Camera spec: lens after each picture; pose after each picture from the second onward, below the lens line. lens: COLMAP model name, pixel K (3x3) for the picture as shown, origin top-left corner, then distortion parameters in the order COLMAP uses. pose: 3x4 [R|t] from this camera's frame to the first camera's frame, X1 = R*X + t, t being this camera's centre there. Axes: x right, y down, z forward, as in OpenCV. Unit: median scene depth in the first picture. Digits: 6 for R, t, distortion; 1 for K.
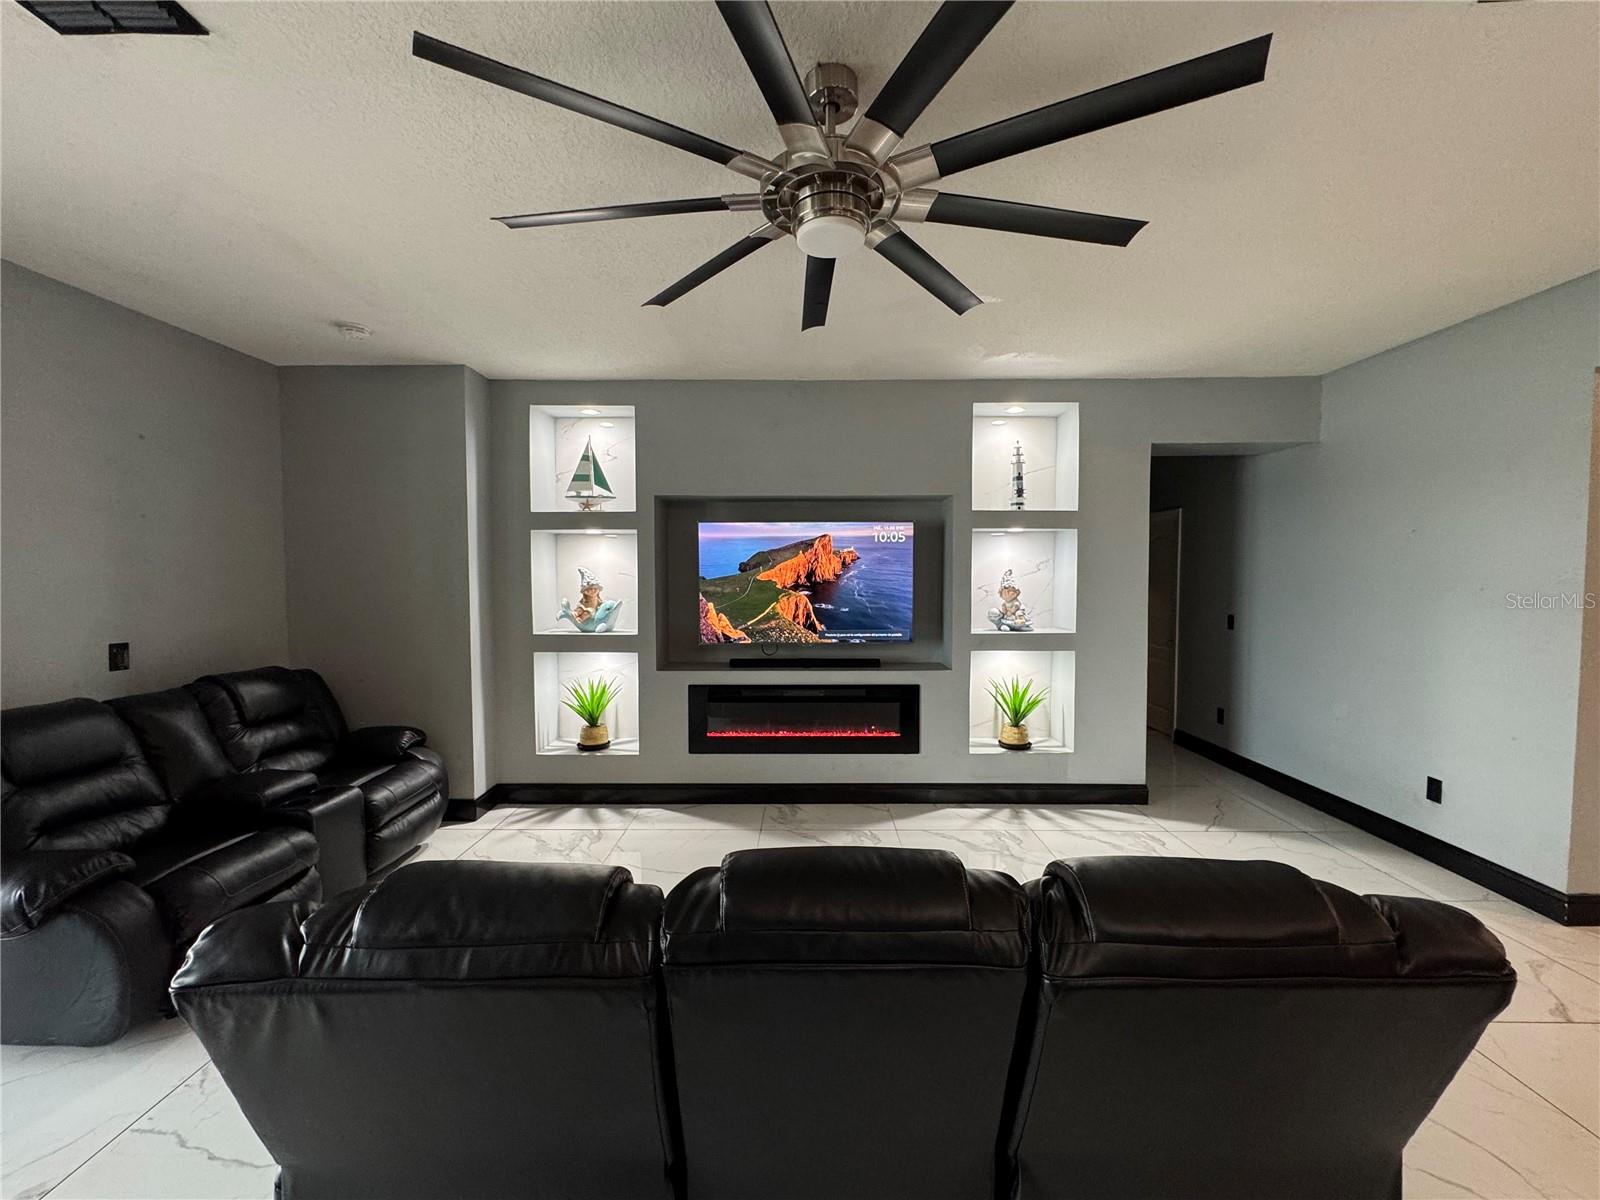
lens RADIAL K [[637.6, 0, 793.4], [0, 637.6, 599.7], [0, 0, 1]] dist [-0.002498, -0.000158]
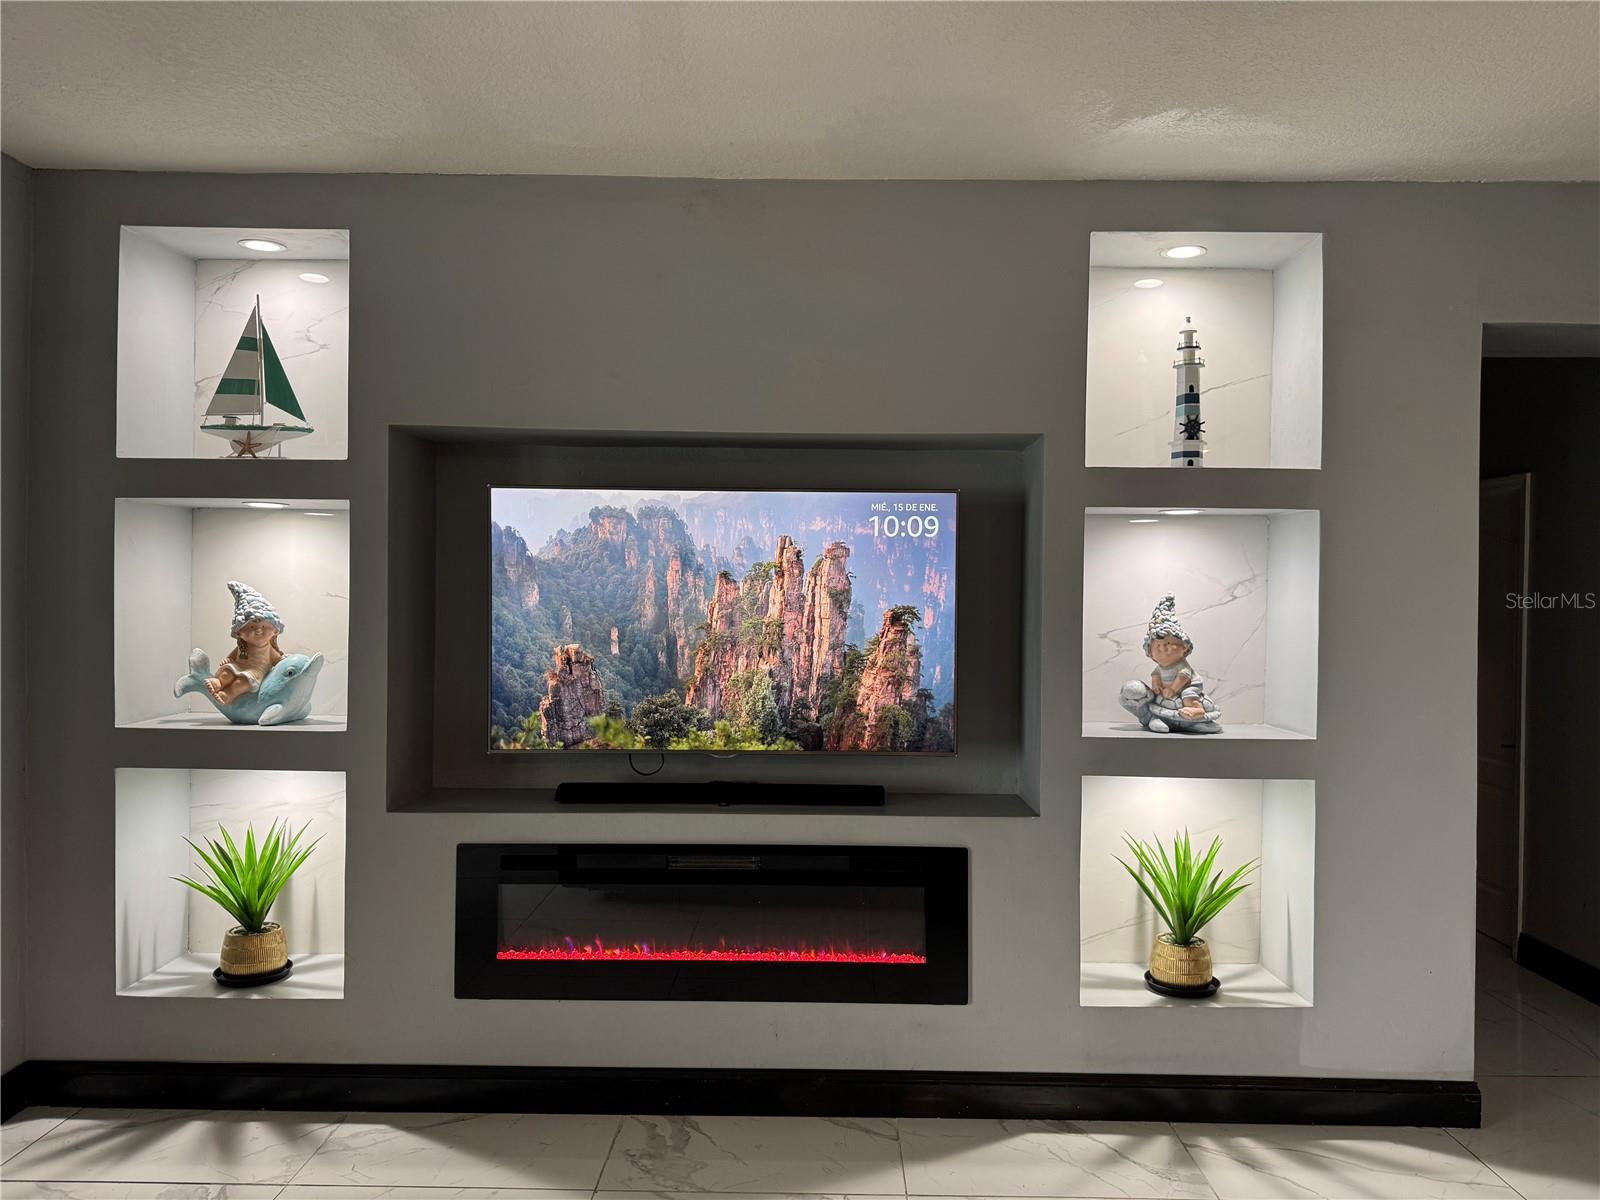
lens RADIAL K [[1112.7, 0, 793.1], [0, 1112.7, 598.0], [0, 0, 1]] dist [0.031882, -0.033747]
pose [[0.999917, 0.012034, -0.004654, 0.074625], [-0.012180, 0.999395, -0.032582, -0.017655], [0.004259, 0.032636, 0.999458, 0.201904]]
